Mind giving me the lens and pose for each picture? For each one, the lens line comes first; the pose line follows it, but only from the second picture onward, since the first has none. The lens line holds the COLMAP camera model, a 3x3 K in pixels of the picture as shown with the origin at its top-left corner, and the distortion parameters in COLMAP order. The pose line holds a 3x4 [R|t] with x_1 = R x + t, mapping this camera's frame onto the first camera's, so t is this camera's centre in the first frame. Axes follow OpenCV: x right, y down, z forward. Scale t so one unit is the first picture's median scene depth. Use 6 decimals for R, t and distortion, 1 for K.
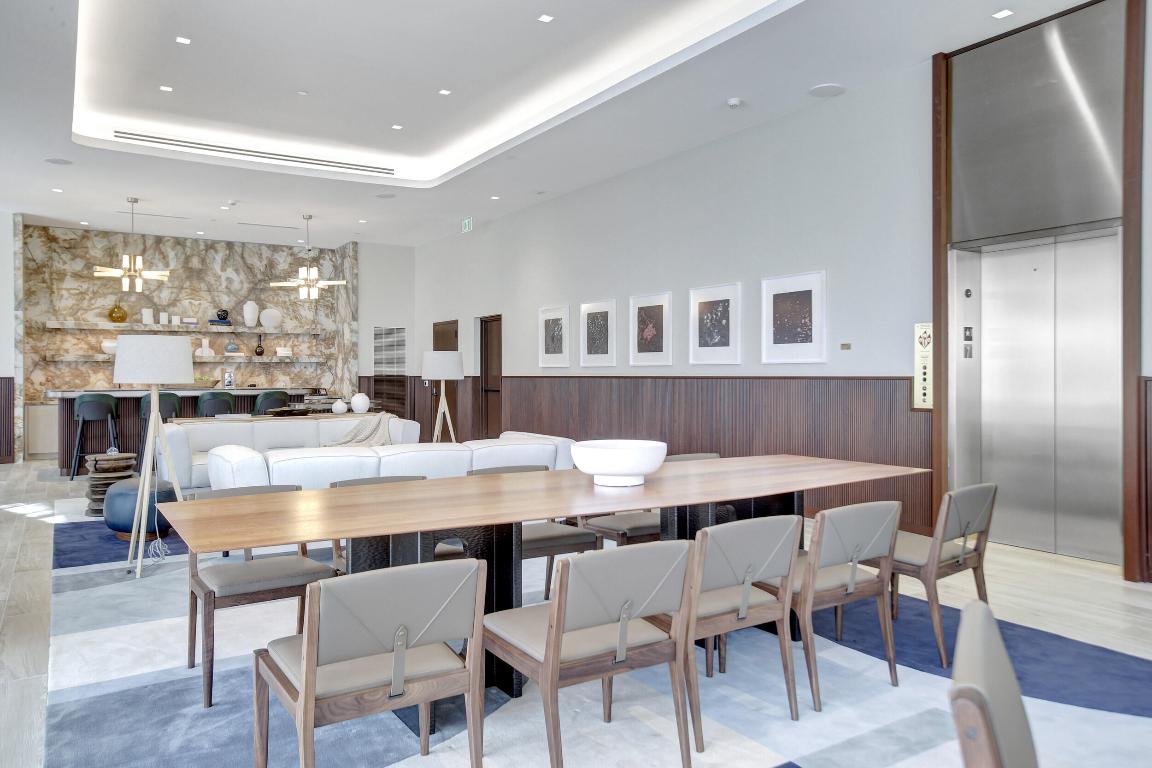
lens RADIAL K [[830.2, 0, 568.9], [0, 830.2, 361.7], [0, 0, 1]] dist [0.048195, 0.004857]
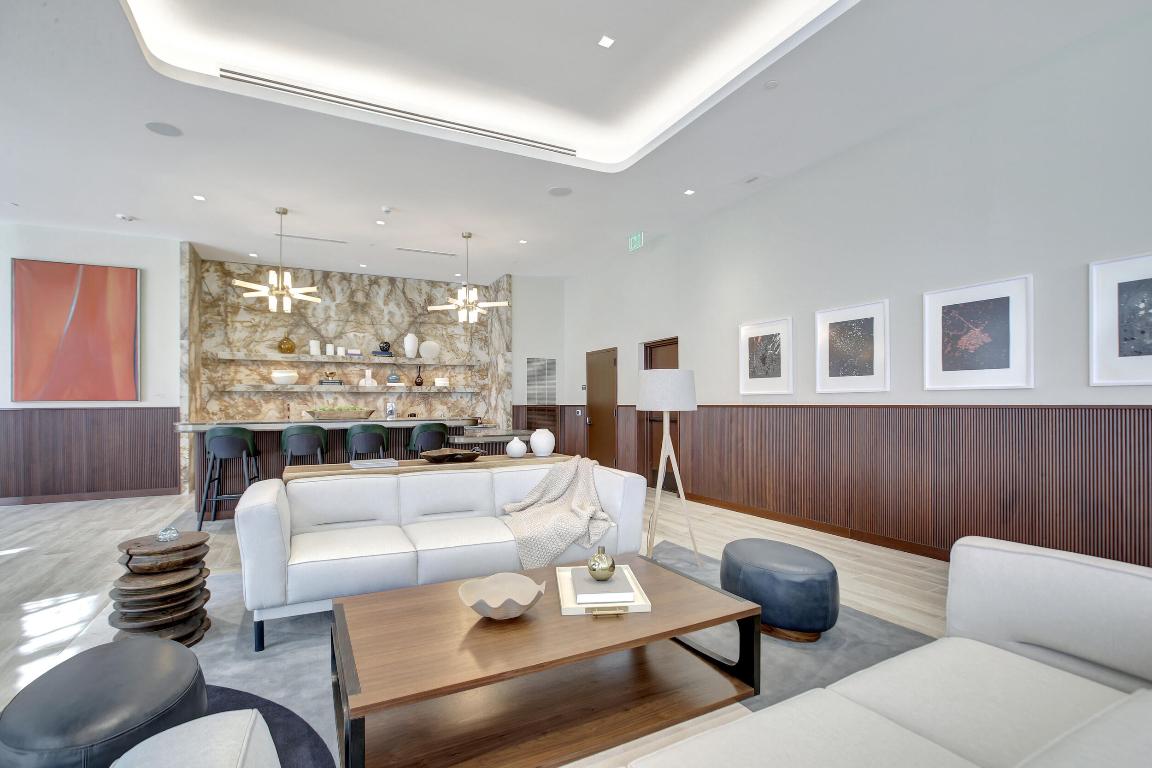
lens RADIAL K [[535.1, 0, 590.0], [0, 535.1, 396.4], [0, 0, 1]] dist [-0.025973, 0.001118]
pose [[0.998403, -0.003152, -0.056409, -0.131975], [0.003244, 0.999994, 0.001539, 0.005894], [0.056404, -0.001719, 0.998407, 0.382410]]
